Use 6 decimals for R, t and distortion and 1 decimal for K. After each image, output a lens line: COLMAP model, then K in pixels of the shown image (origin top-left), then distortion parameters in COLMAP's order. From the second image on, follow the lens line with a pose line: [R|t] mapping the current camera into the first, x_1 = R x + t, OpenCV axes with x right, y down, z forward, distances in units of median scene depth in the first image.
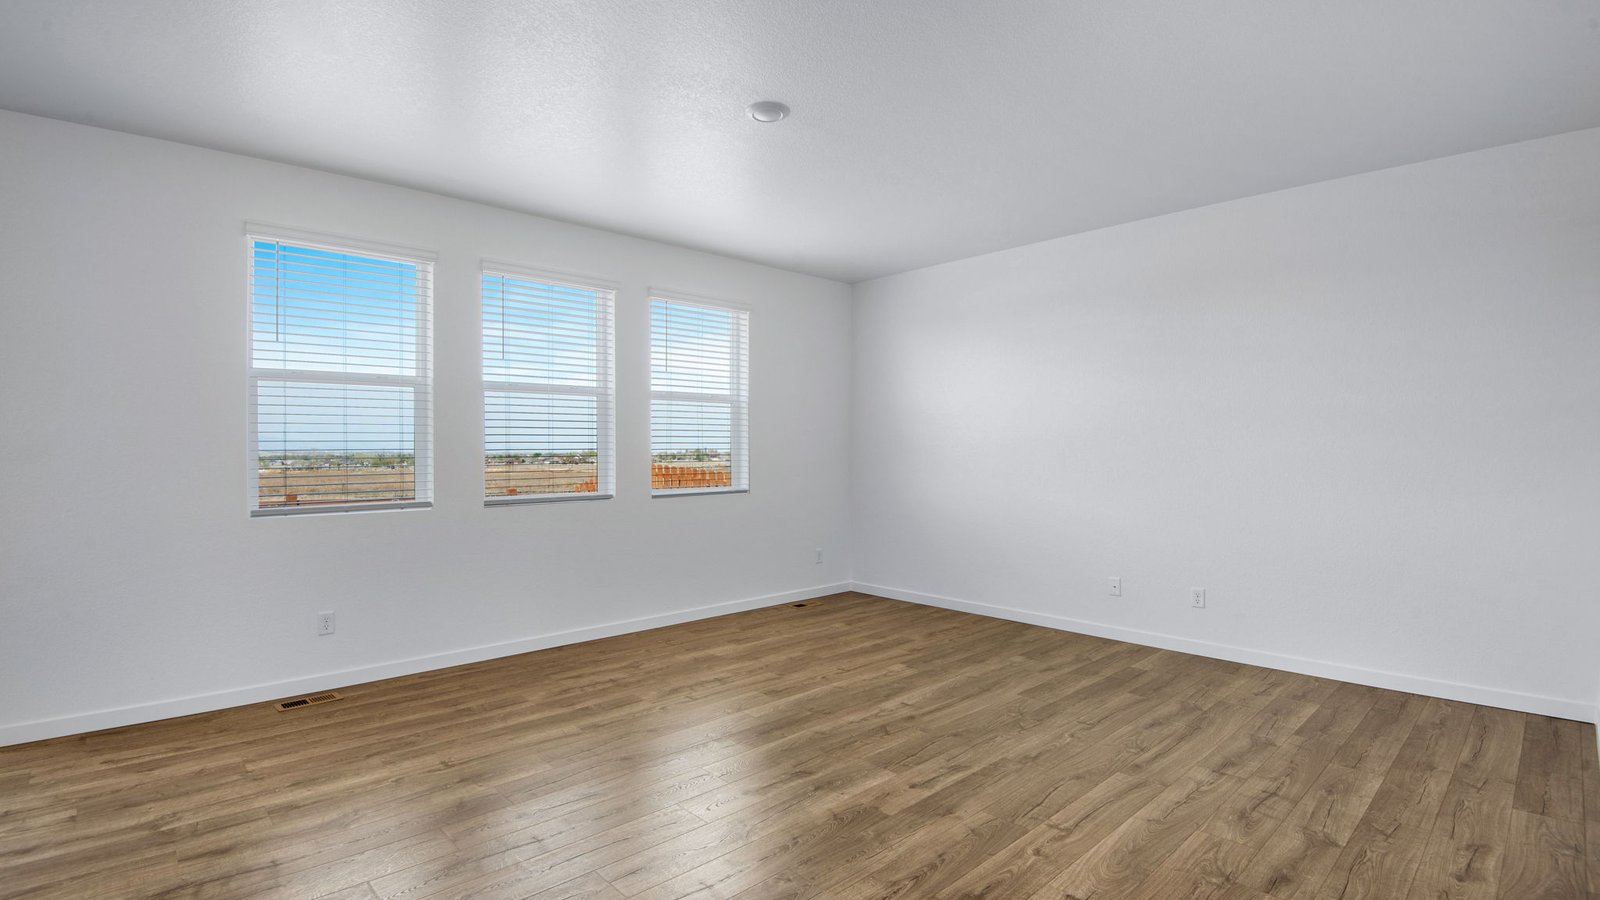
lens RADIAL K [[757.7, 0, 746.1], [0, 757.7, 456.5], [0, 0, 1]] dist [-0.032847, -0.014201]
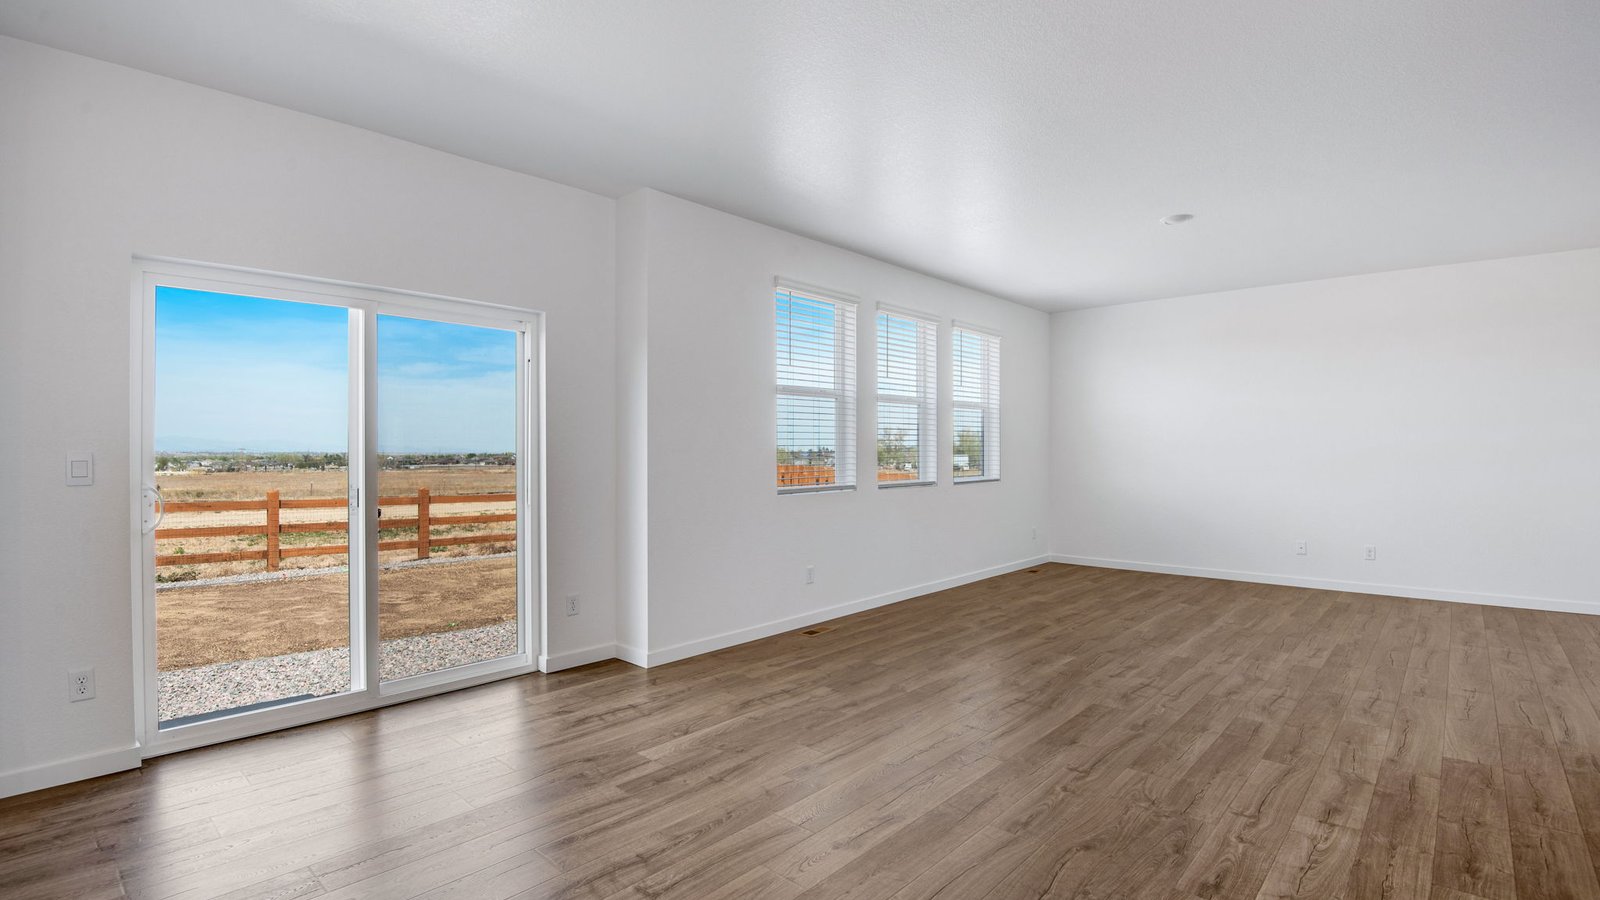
lens RADIAL K [[757.7, 0, 746.1], [0, 757.7, 456.5], [0, 0, 1]] dist [-0.032847, -0.014201]
pose [[0.998403, -0.000460, 0.056485, -0.764800], [0.000487, 1.000000, -0.000465, 0.011020], [-0.056485, 0.000492, 0.998403, -0.354472]]
